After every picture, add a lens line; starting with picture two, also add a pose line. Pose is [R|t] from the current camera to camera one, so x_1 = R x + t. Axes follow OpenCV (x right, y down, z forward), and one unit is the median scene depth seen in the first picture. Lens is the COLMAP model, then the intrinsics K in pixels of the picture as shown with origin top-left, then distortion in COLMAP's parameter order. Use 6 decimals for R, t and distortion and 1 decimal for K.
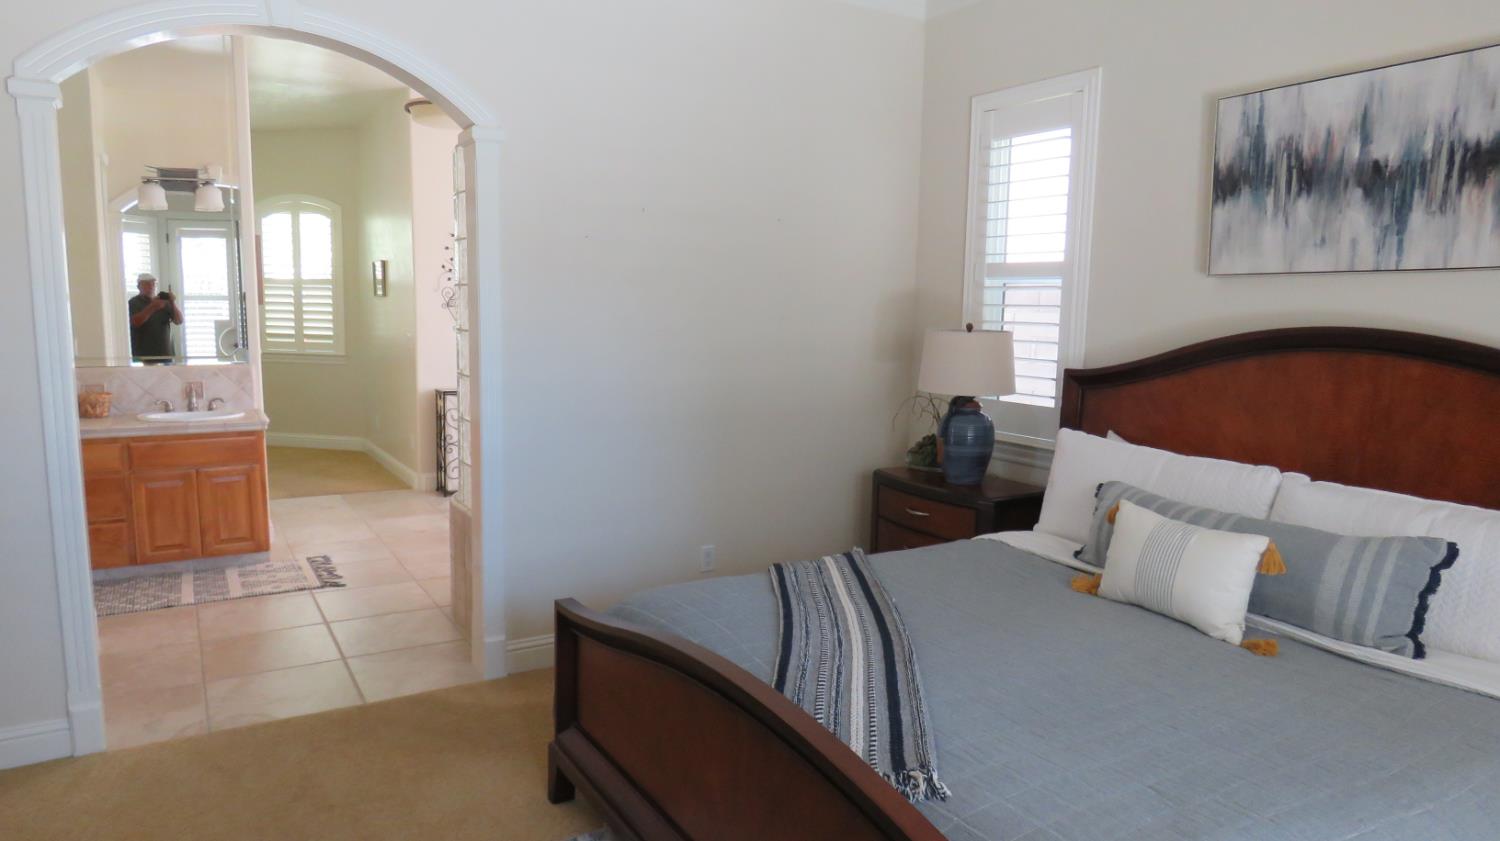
lens RADIAL K [[959.8, 0, 750.0], [0, 959.8, 420.5], [0, 0, 1]] dist [-0.001956, 0.003551]
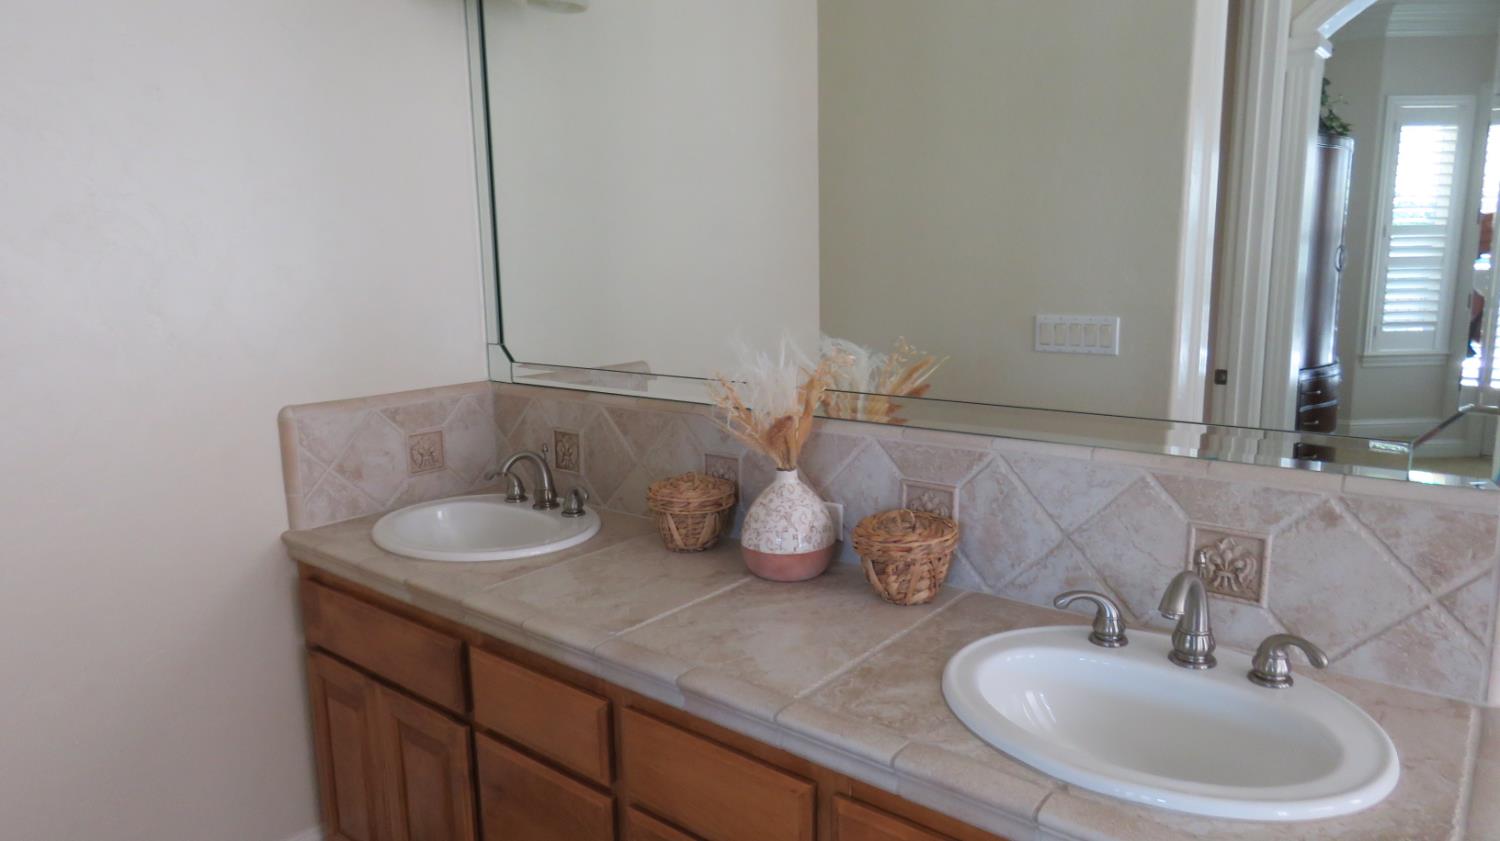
lens RADIAL K [[959.8, 0, 750.0], [0, 959.8, 420.5], [0, 0, 1]] dist [-0.001956, 0.003551]
pose [[0.344791, 0.148528, -0.926854, -0.404929], [-0.094394, 0.987883, 0.123193, -0.088535], [0.933921, 0.045013, 0.354633, 0.807463]]
